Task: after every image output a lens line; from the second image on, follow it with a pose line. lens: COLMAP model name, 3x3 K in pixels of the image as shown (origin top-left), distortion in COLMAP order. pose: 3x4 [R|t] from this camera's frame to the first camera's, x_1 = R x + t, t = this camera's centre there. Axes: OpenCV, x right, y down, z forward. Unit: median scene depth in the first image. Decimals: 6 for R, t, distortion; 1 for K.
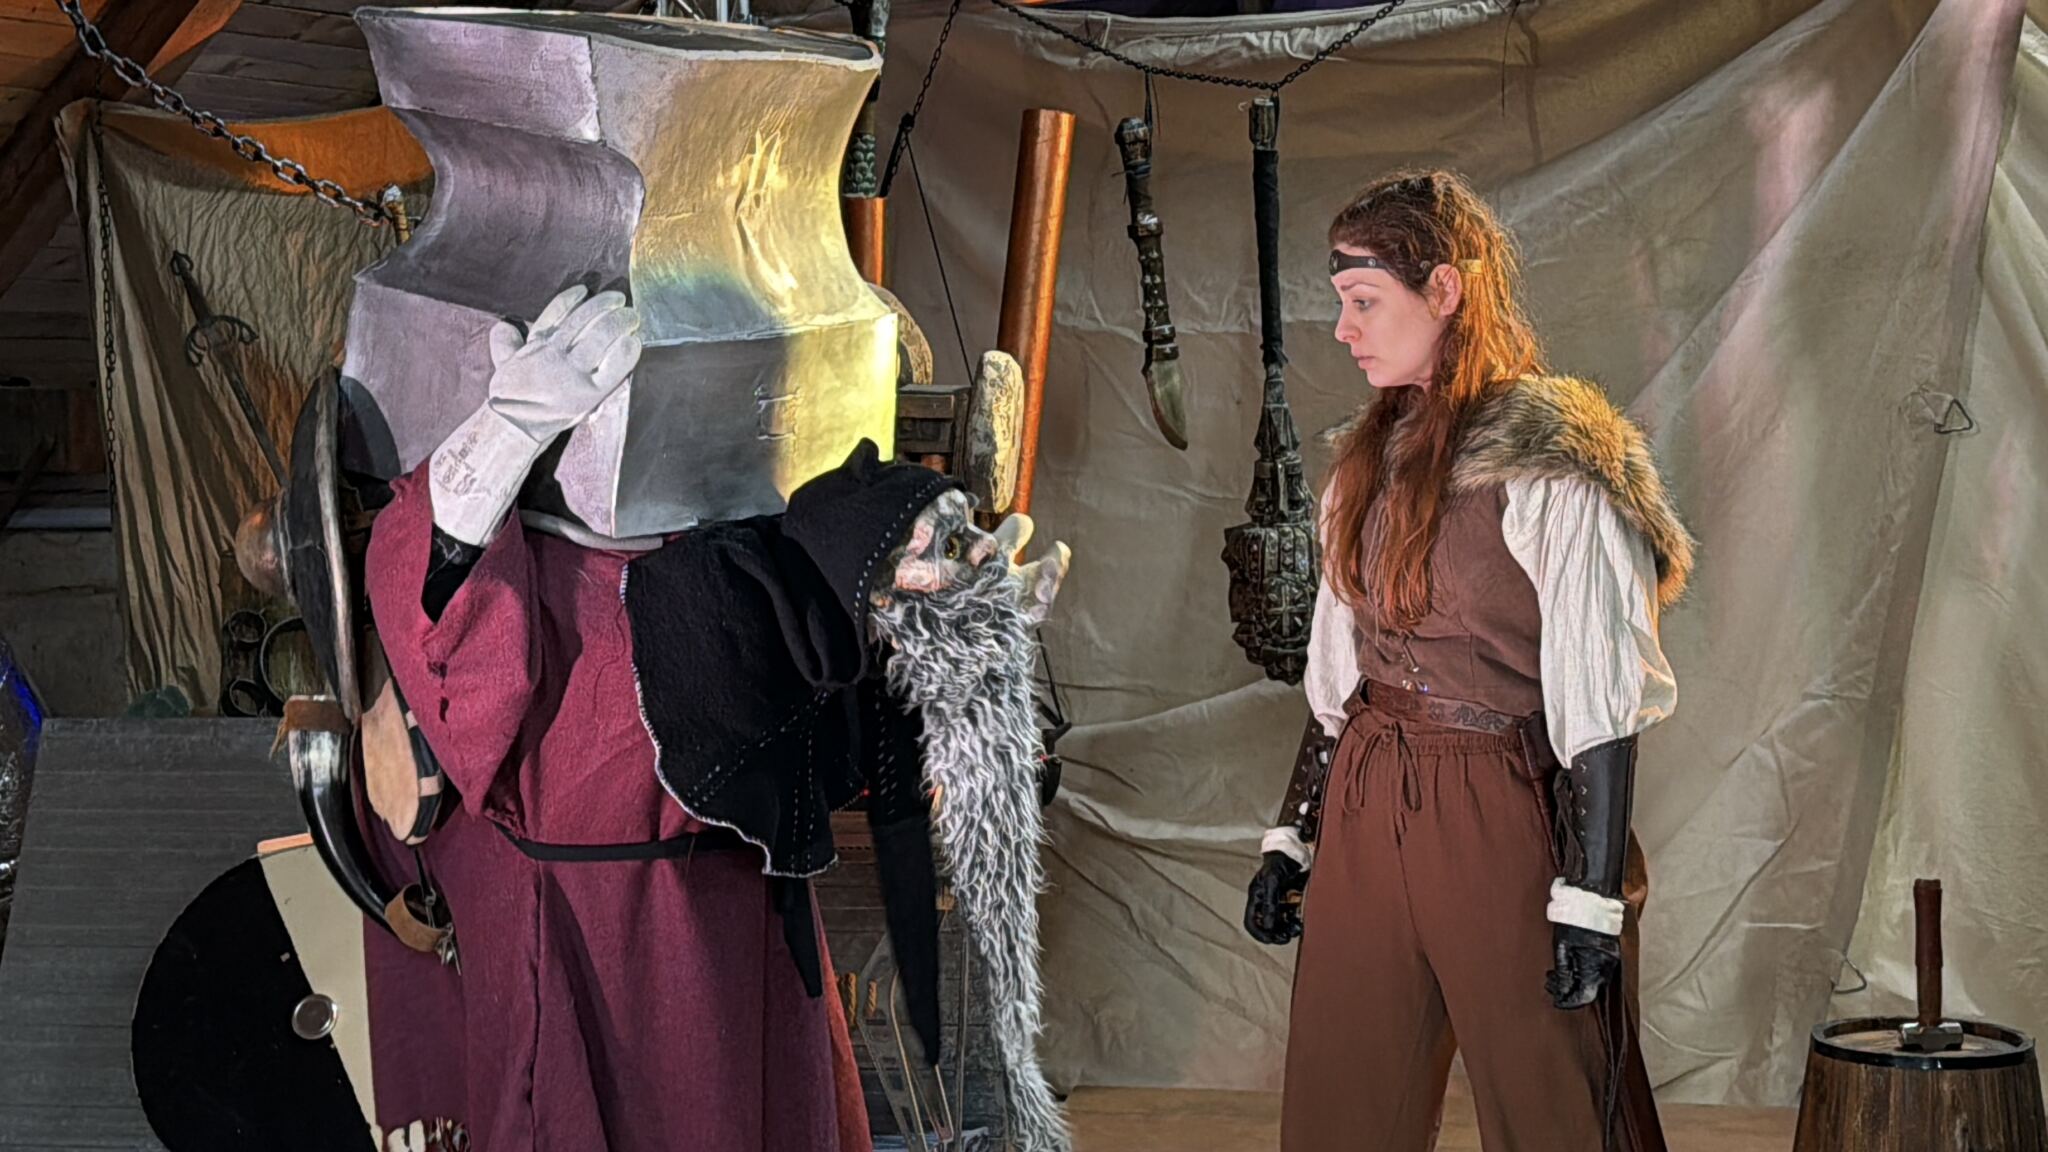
lens RADIAL K [[3542.1, 0, 1023.6], [0, 3542.1, 578.1], [0, 0, 1]] dist [0.162573, 0.000000]
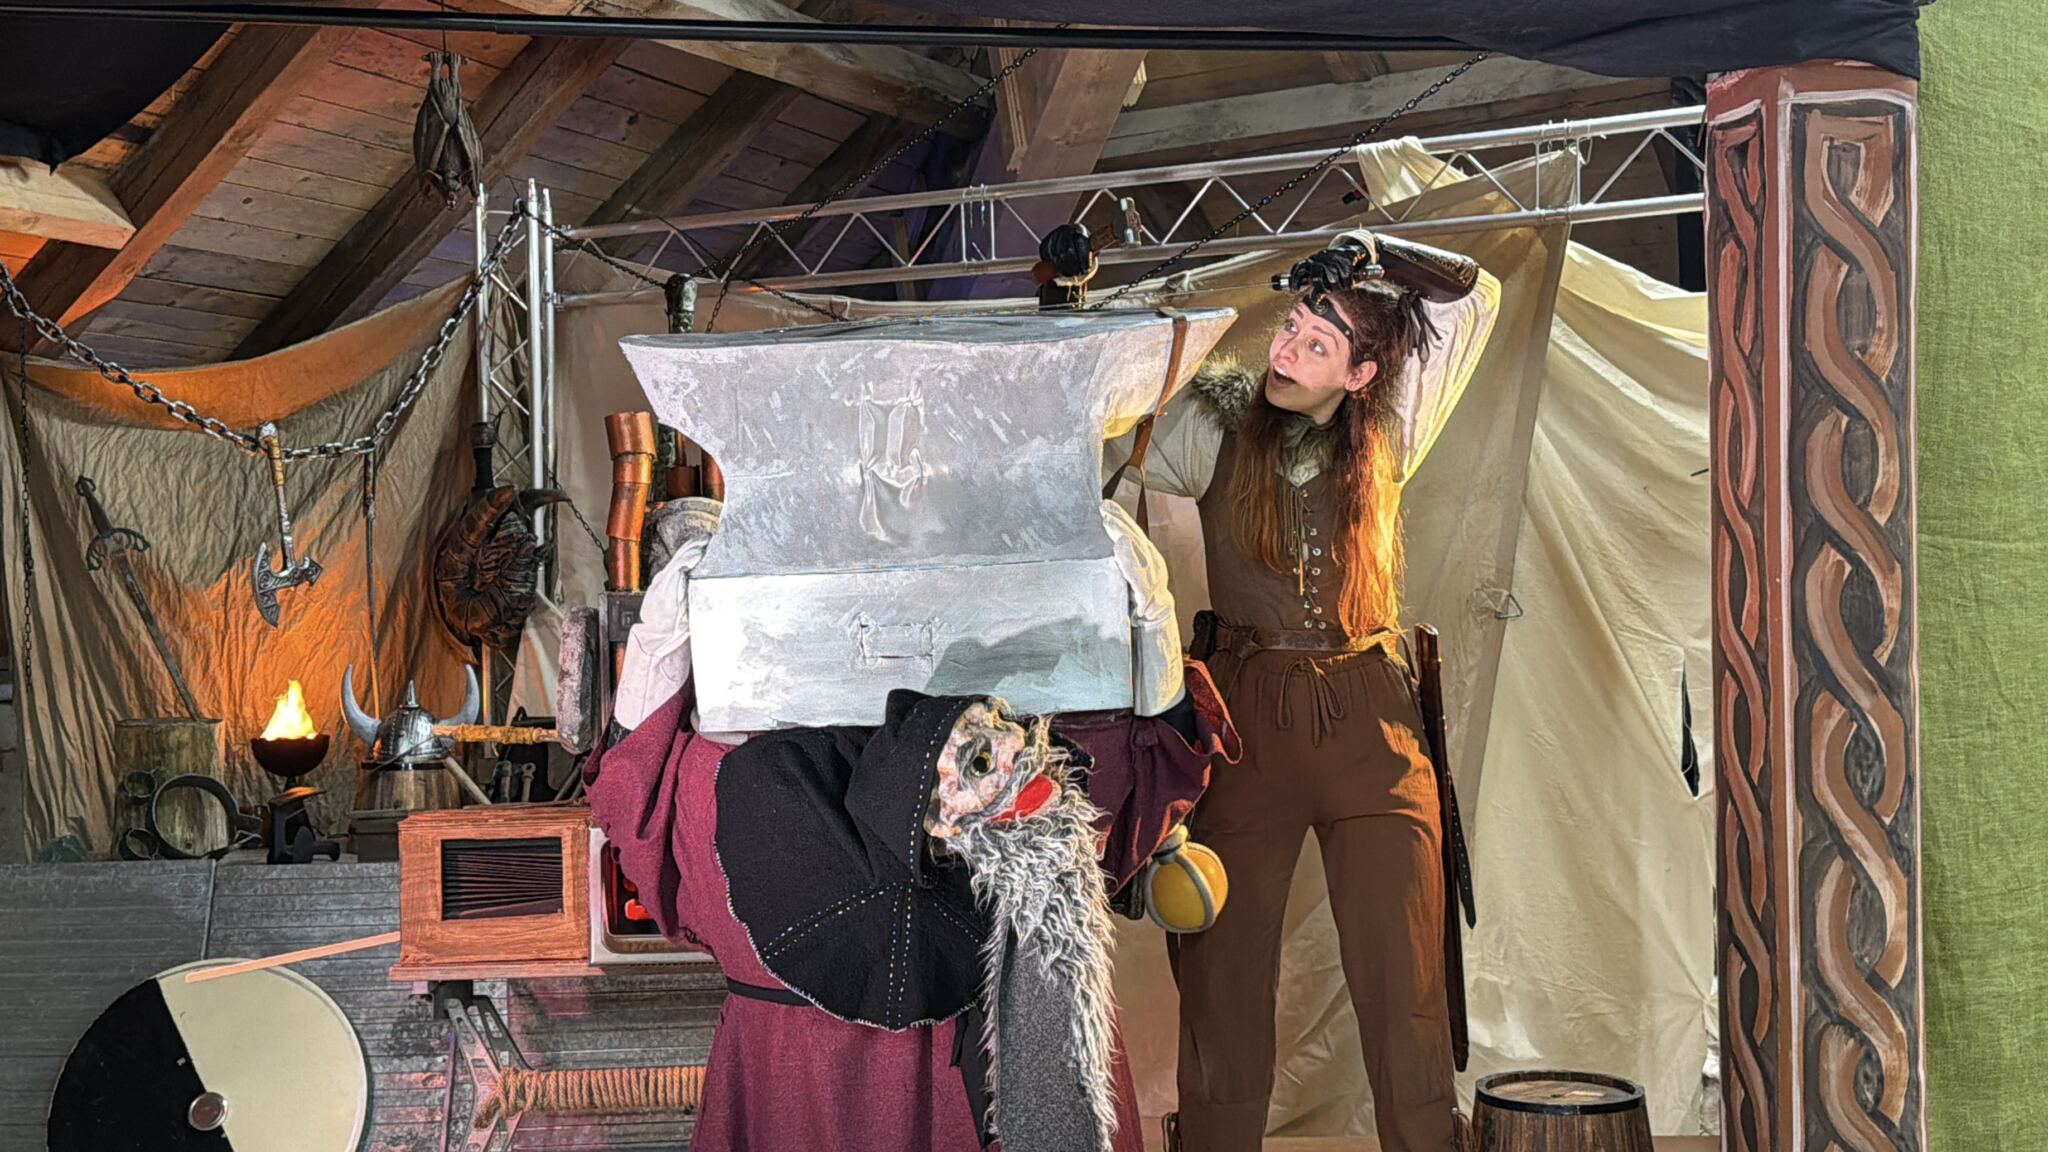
lens RADIAL K [[2491.7, 0, 1026.0], [0, 2491.7, 568.0], [0, 0, 1]] dist [0.120982, 0.000000]
pose [[0.982897, -0.002050, 0.184143, -0.079577], [0.012030, 0.998517, -0.053102, -0.010390], [-0.183761, 0.054409, 0.981464, 0.096178]]
